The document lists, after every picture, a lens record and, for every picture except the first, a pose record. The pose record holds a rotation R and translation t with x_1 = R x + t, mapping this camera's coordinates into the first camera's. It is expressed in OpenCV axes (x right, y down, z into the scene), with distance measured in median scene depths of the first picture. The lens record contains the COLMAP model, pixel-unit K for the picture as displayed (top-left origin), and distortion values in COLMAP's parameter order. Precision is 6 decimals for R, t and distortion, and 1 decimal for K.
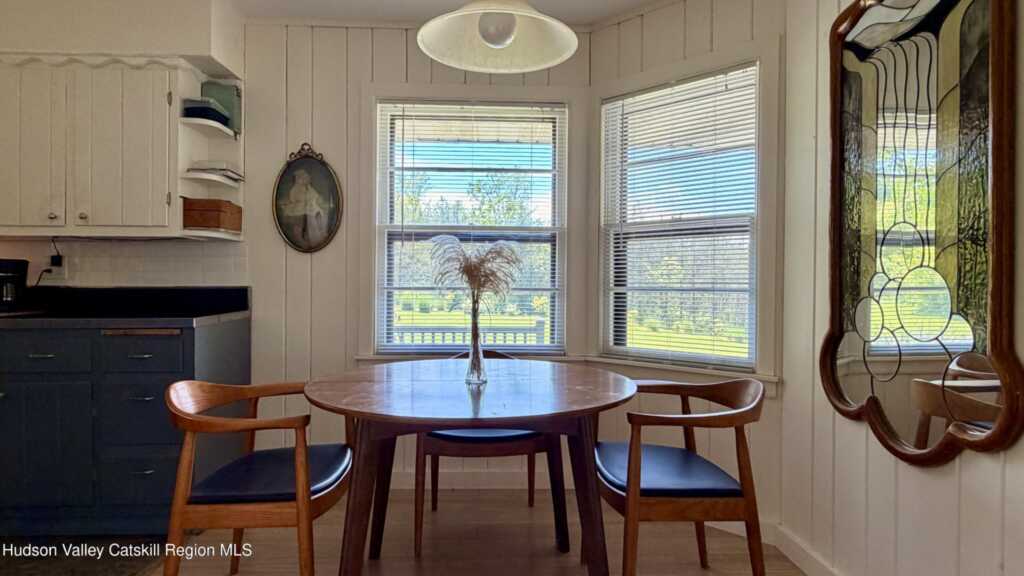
lens RADIAL K [[580.4, 0, 512.0], [0, 580.4, 288.0], [0, 0, 1]] dist [-0.004460, -0.000272]
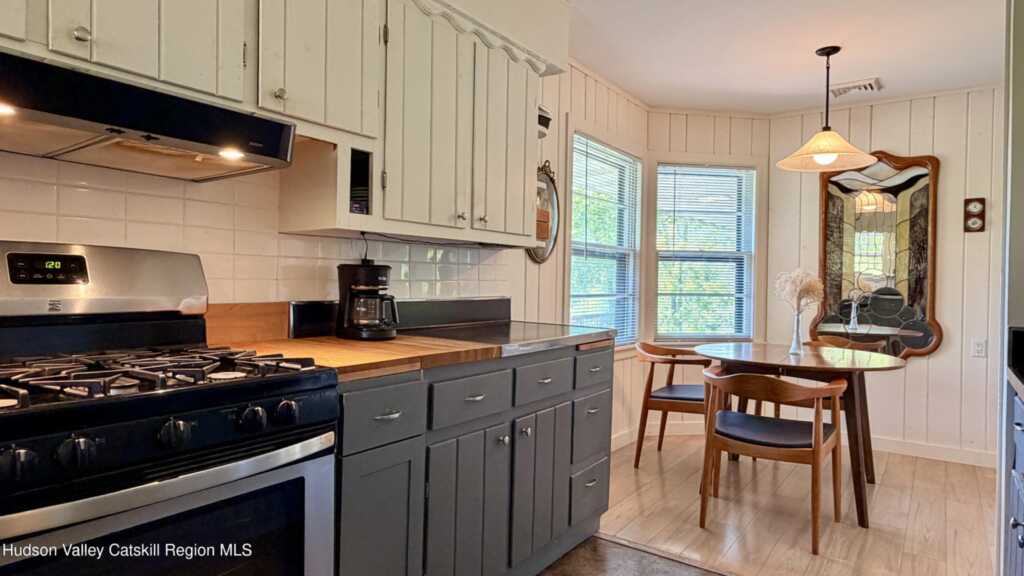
lens RADIAL K [[585.7, 0, 512.0], [0, 585.7, 288.0], [0, 0, 1]] dist [0.001344, -0.000112]
pose [[0.626196, -0.002468, 0.779662, -1.364061], [-0.009587, 0.999895, 0.010865, -0.028800], [-0.779607, -0.014278, 0.626107, 0.410848]]
